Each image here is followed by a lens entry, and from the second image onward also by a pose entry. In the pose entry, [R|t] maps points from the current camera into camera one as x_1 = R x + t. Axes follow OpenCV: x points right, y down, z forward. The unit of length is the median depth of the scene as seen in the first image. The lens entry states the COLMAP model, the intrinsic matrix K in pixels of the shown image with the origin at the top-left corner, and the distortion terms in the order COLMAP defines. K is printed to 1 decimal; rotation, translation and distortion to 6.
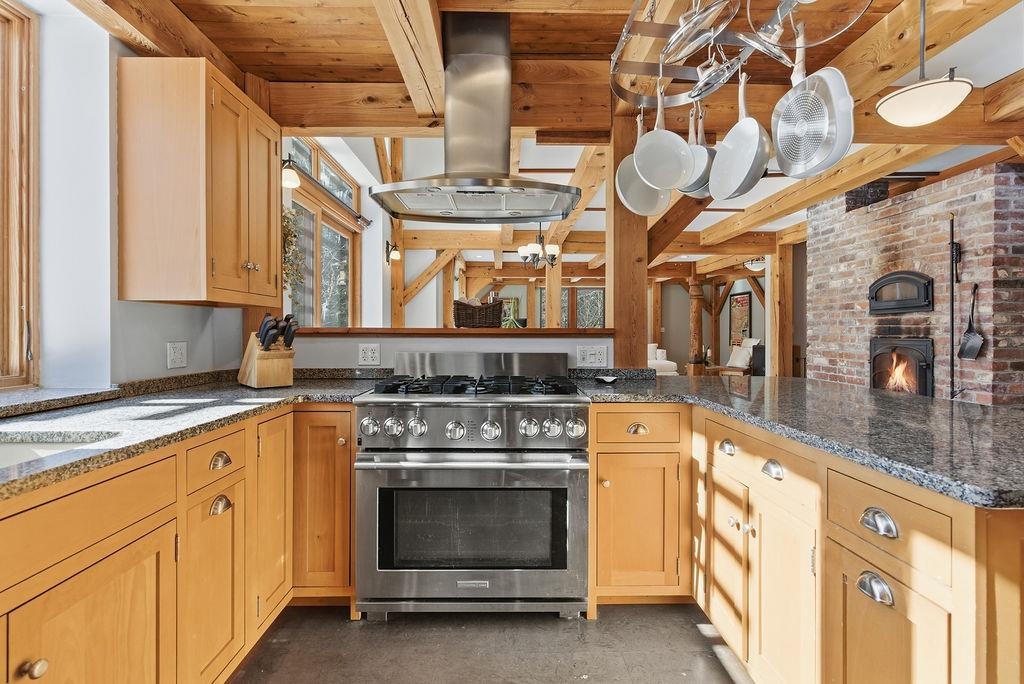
lens RADIAL K [[461.3, 0, 517.9], [0, 461.3, 333.5], [0, 0, 1]] dist [0.001970, -0.002547]
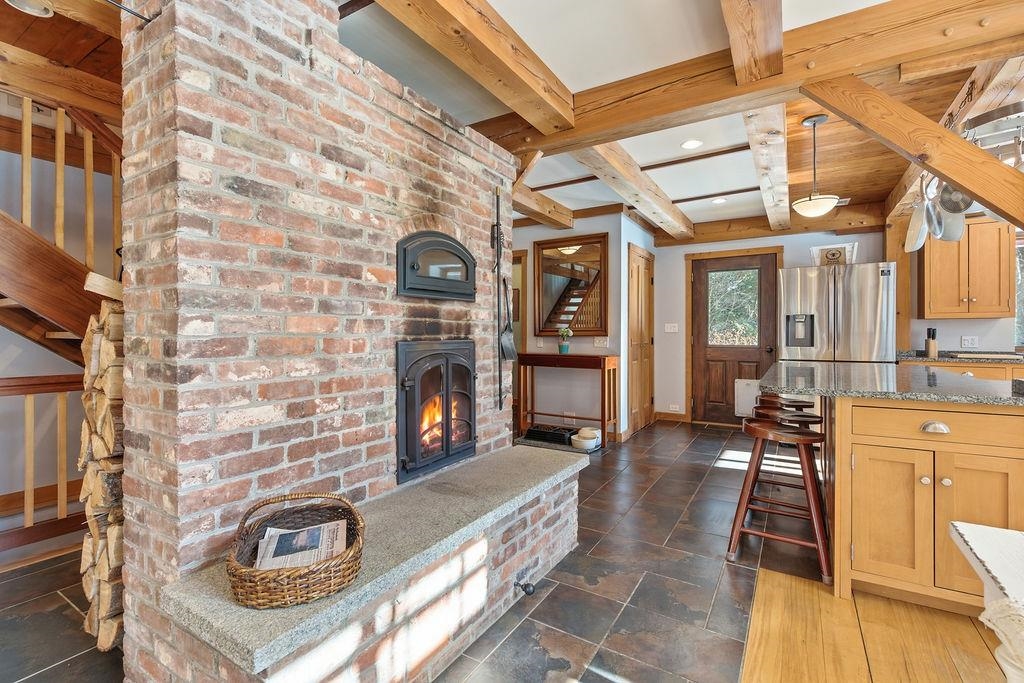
lens RADIAL K [[461.3, 0, 509.8], [0, 461.3, 336.0], [0, 0, 1]] dist [0.001970, -0.002547]
pose [[-0.833269, -0.003804, 0.552855, 0.626084], [0.001500, 0.999957, 0.009140, -0.001355], [-0.552866, 0.008446, -0.833228, 2.293210]]
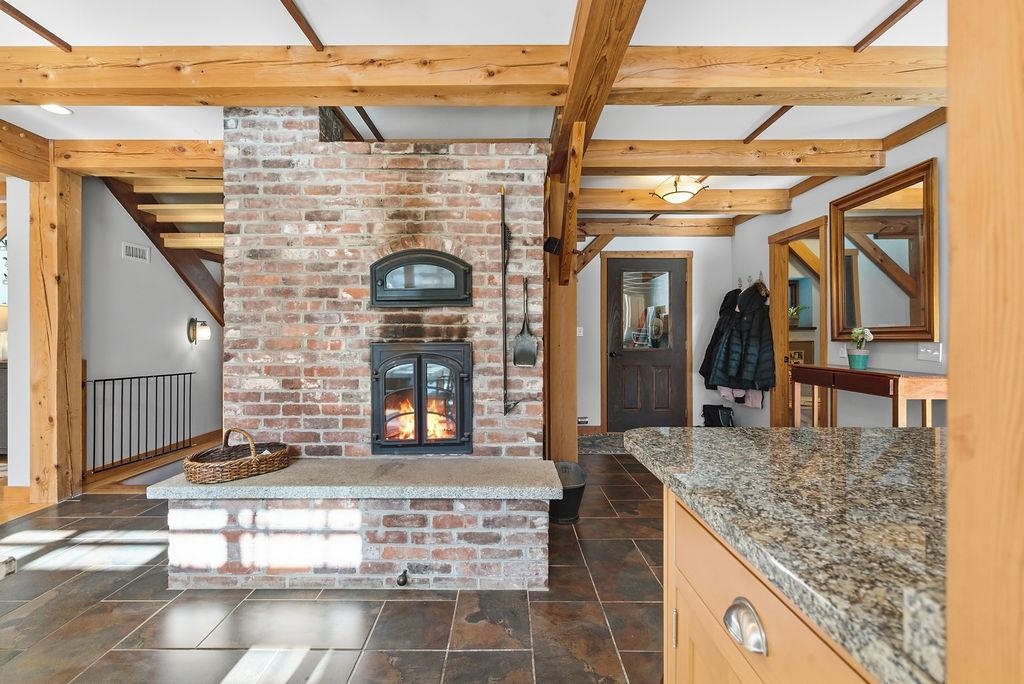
lens RADIAL K [[461.3, 0, 506.6], [0, 461.3, 338.3], [0, 0, 1]] dist [0.001970, -0.002547]
pose [[0.033312, -0.001352, 0.999444, 0.172426], [0.003738, 0.999992, 0.001229, 0.005977], [-0.999438, 0.003695, 0.033317, 1.315900]]
